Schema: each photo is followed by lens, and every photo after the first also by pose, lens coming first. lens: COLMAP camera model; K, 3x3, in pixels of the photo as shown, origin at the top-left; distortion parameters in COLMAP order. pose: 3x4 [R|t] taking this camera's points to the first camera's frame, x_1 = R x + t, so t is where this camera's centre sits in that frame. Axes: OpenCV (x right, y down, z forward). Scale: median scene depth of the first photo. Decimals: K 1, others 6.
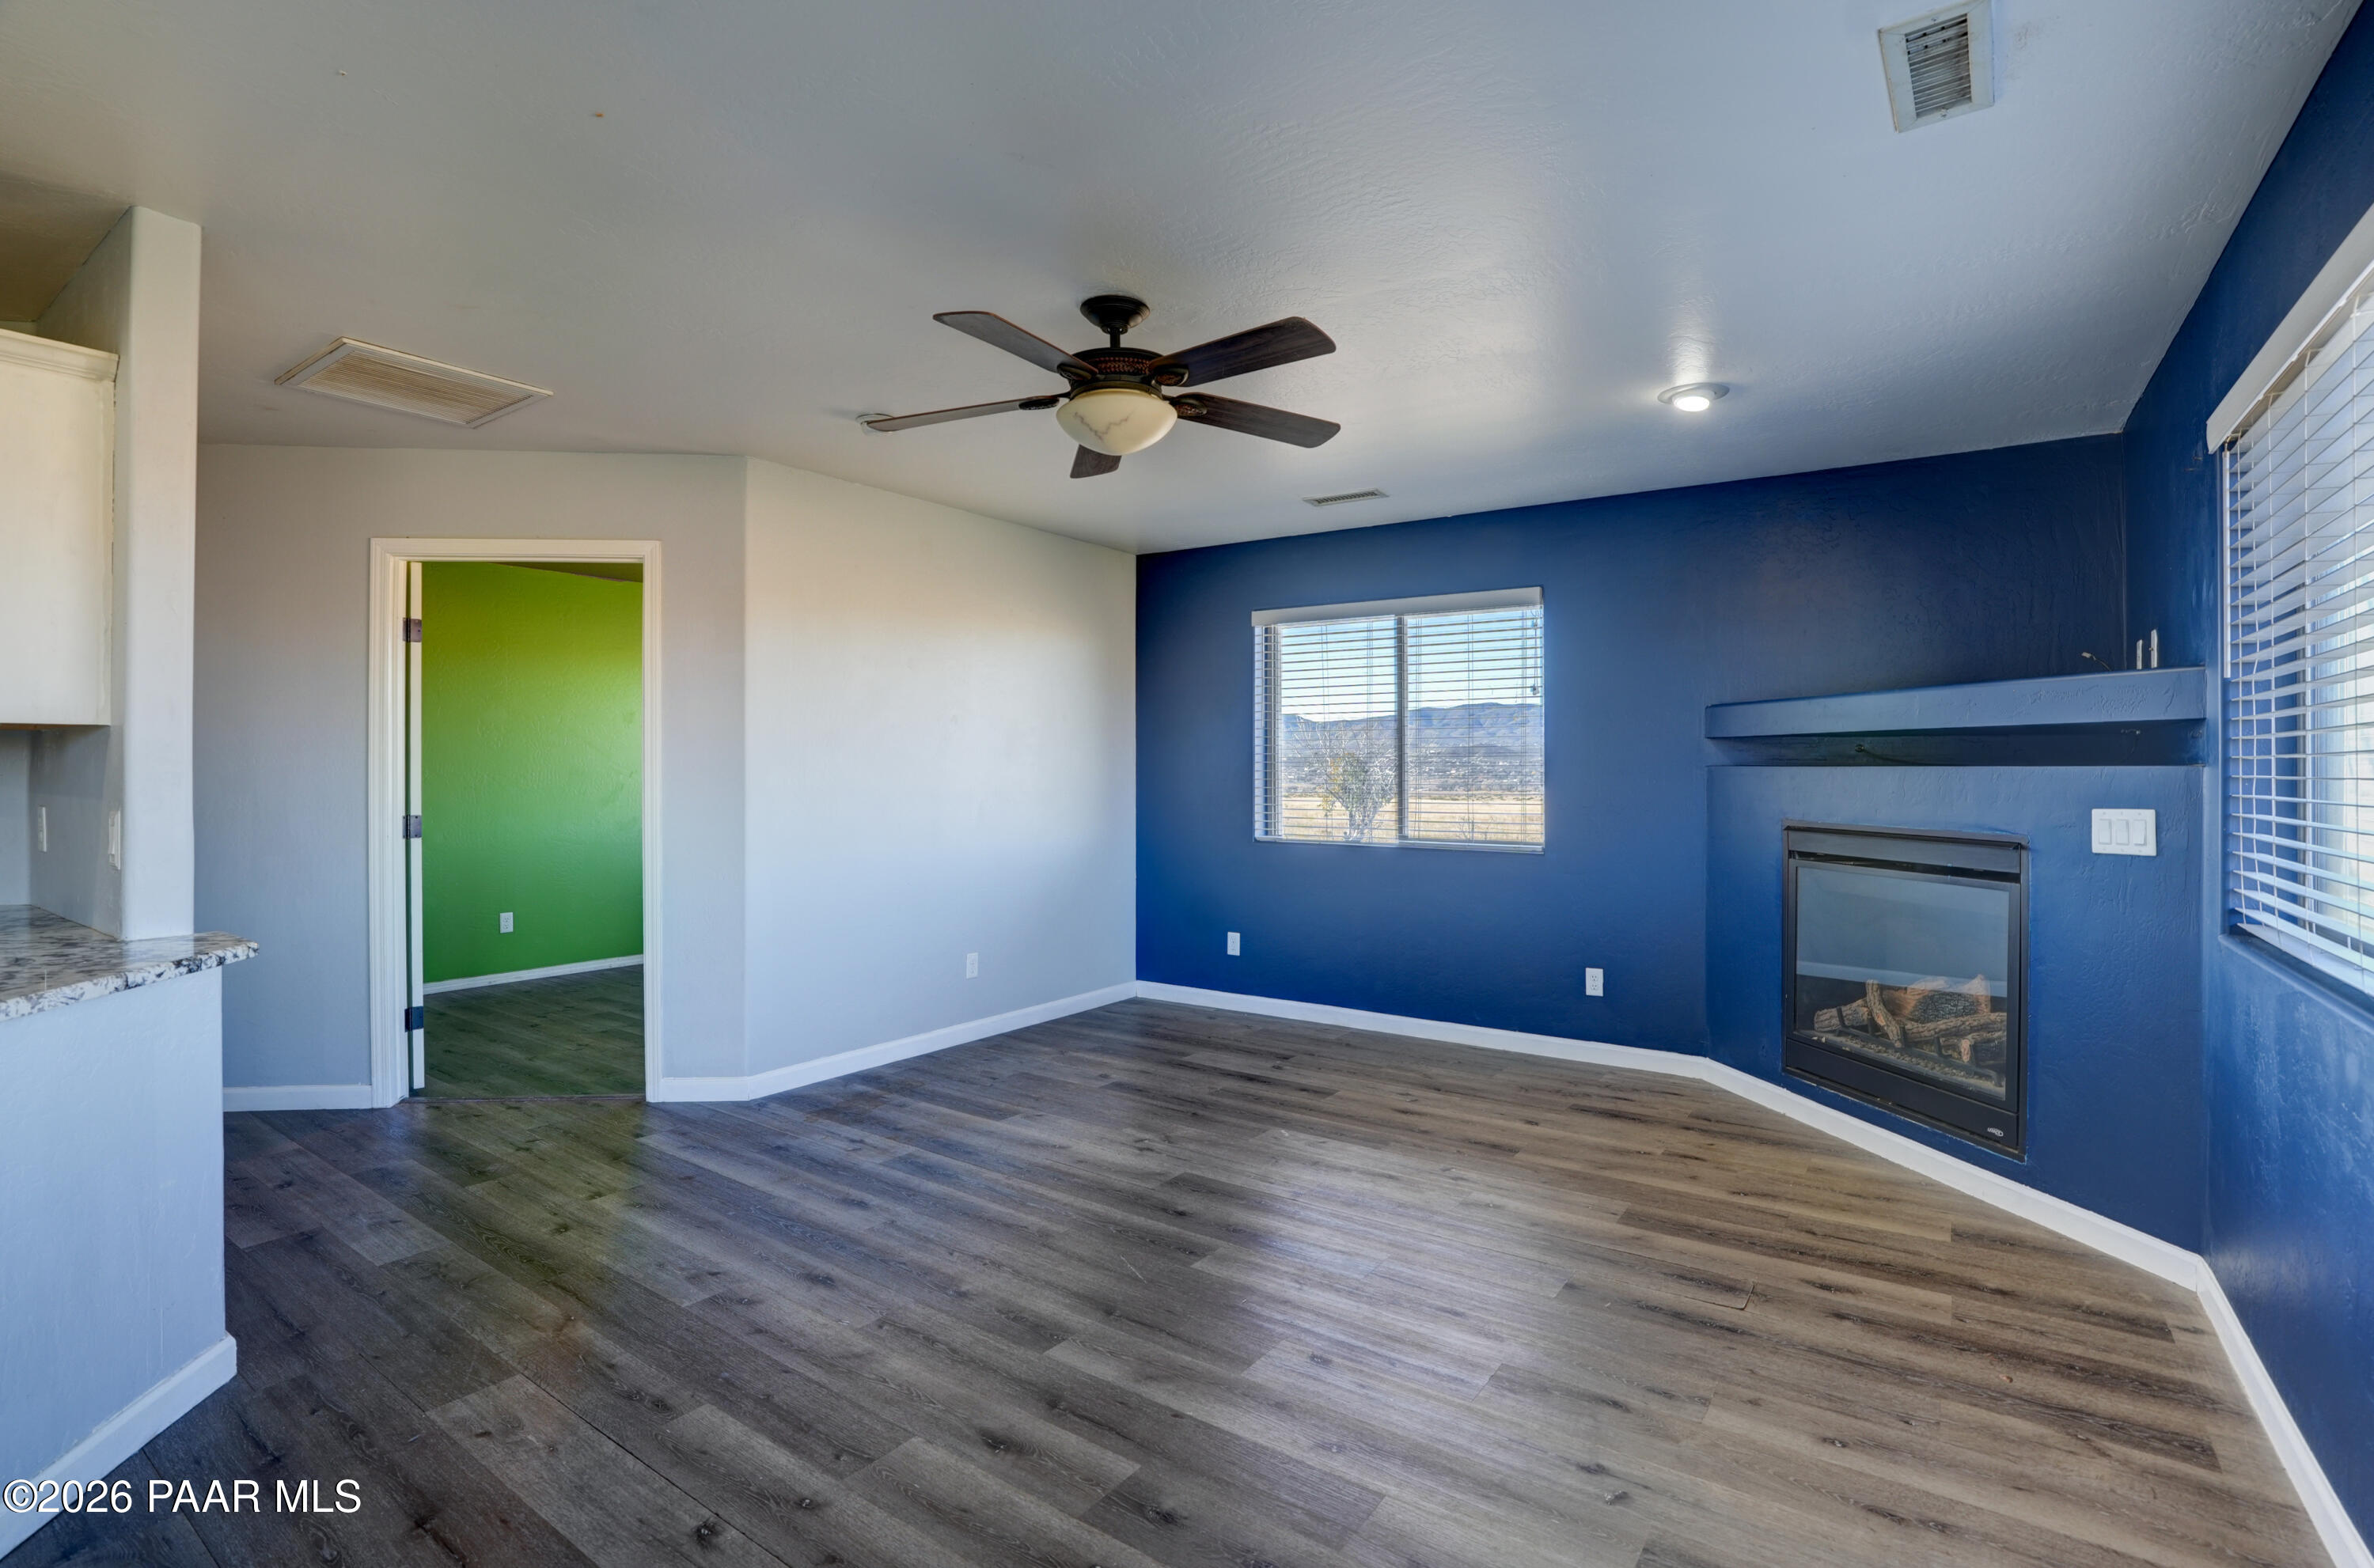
lens RADIAL K [[1094.3, 0, 1212.2], [0, 1094.3, 782.5], [0, 0, 1]] dist [-0.042198, 0.010133]
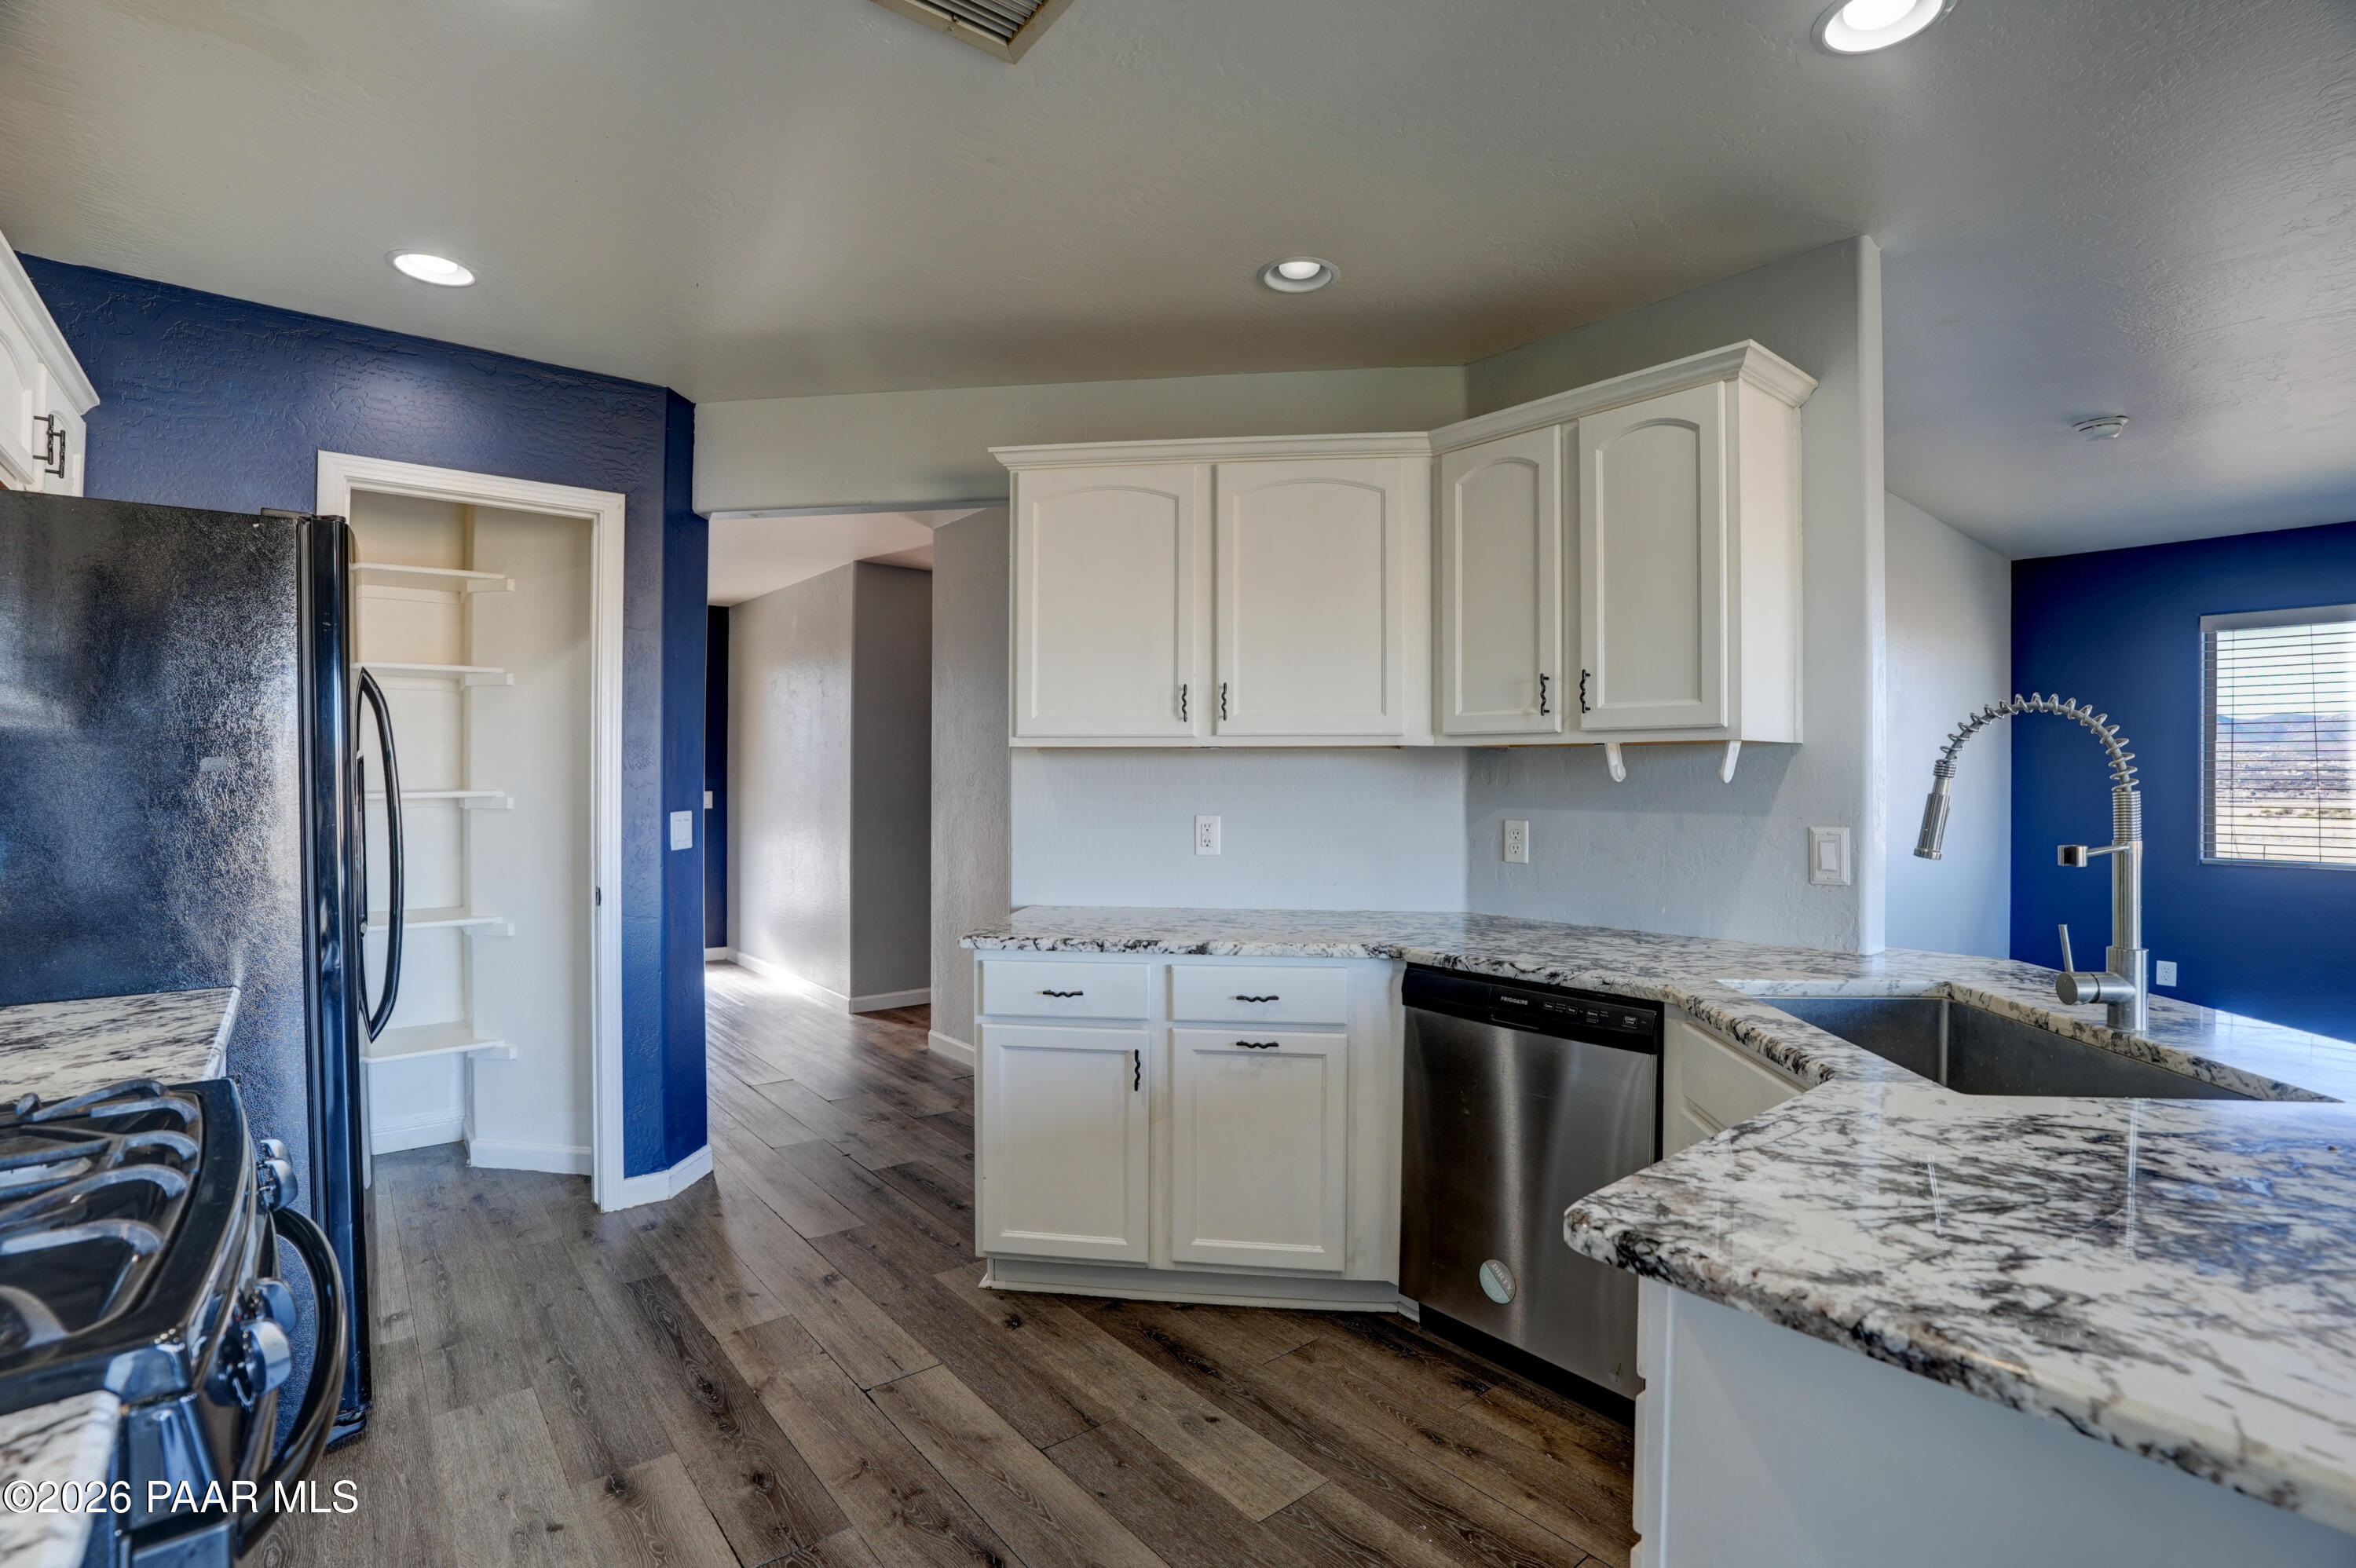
lens RADIAL K [[1086.0, 0, 1156.3], [0, 1086.0, 783.5], [0, 0, 1]] dist [-0.042198, 0.010133]
pose [[0.957023, -0.002195, -0.290004, -0.884947], [0.000006, 0.999972, -0.007547, -0.004647], [0.290013, 0.007221, 0.956996, -0.111776]]
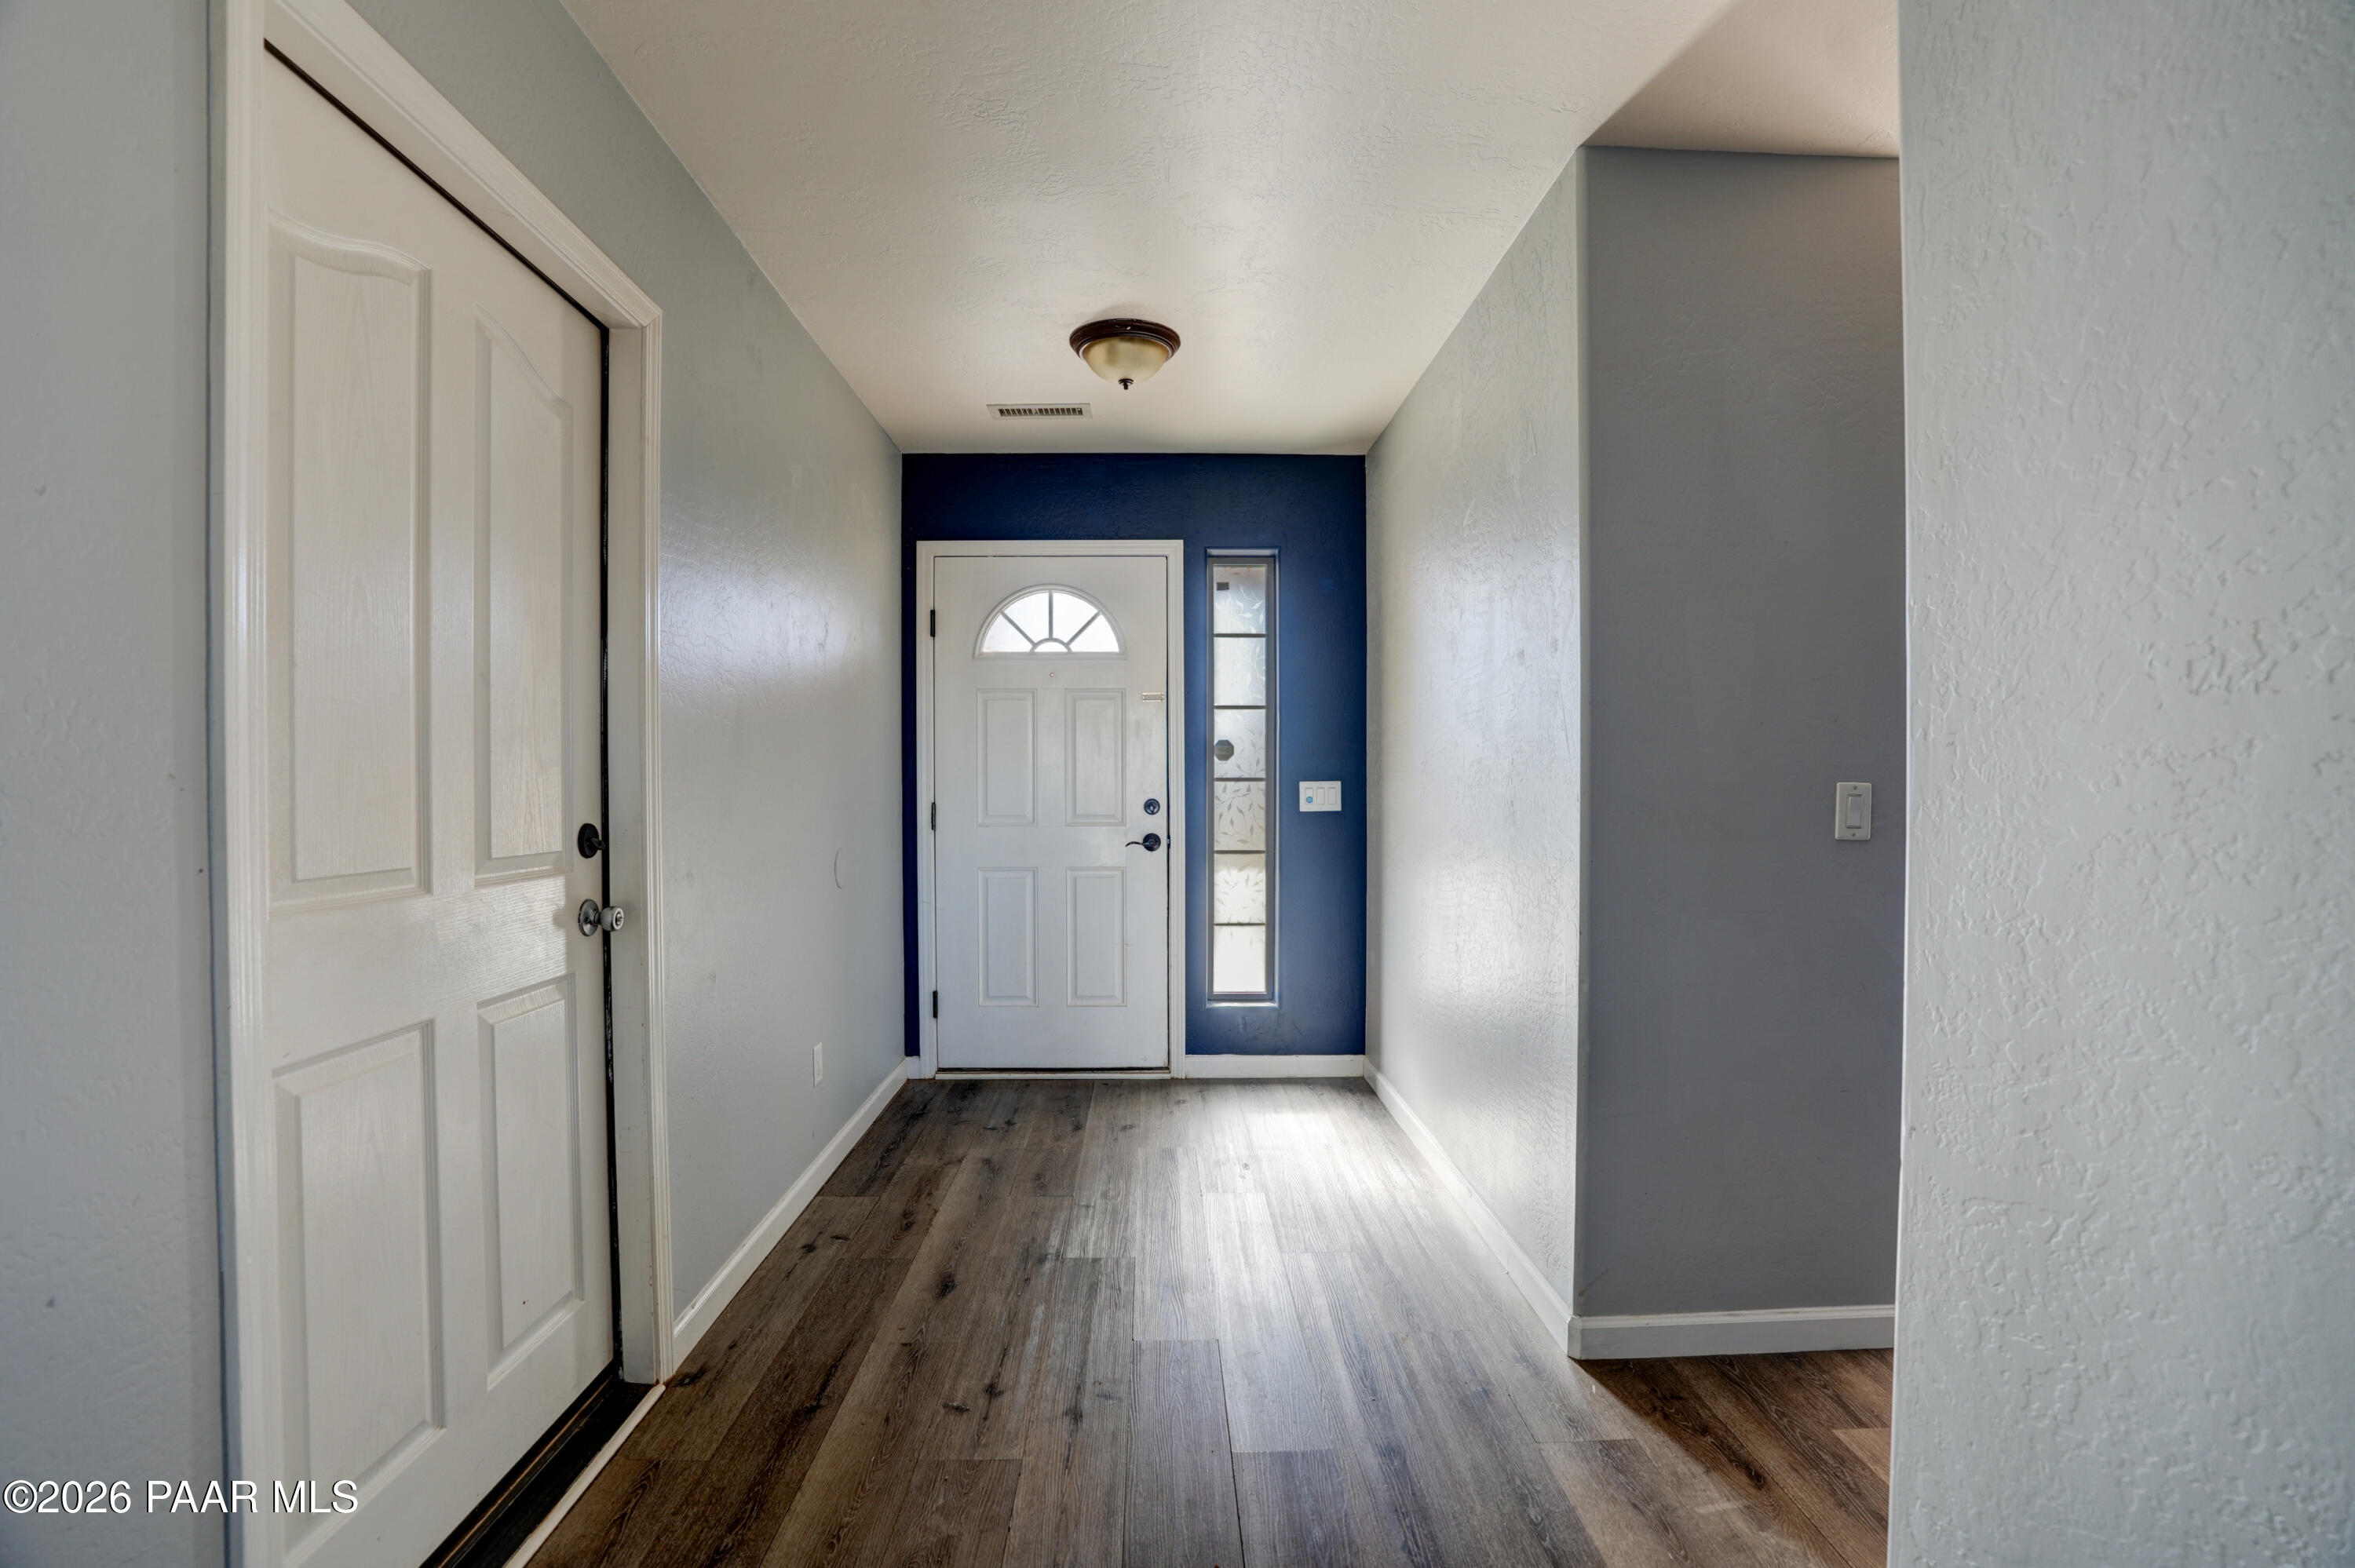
lens RADIAL K [[1085.5, 0, 1188.2], [0, 1085.5, 789.9], [0, 0, 1]] dist [-0.042198, 0.010133]
pose [[0.593888, 0.001133, -0.804547, -1.458270], [-0.005211, 0.999983, -0.002438, 0.005661], [0.804531, 0.005641, 0.593884, 0.806794]]
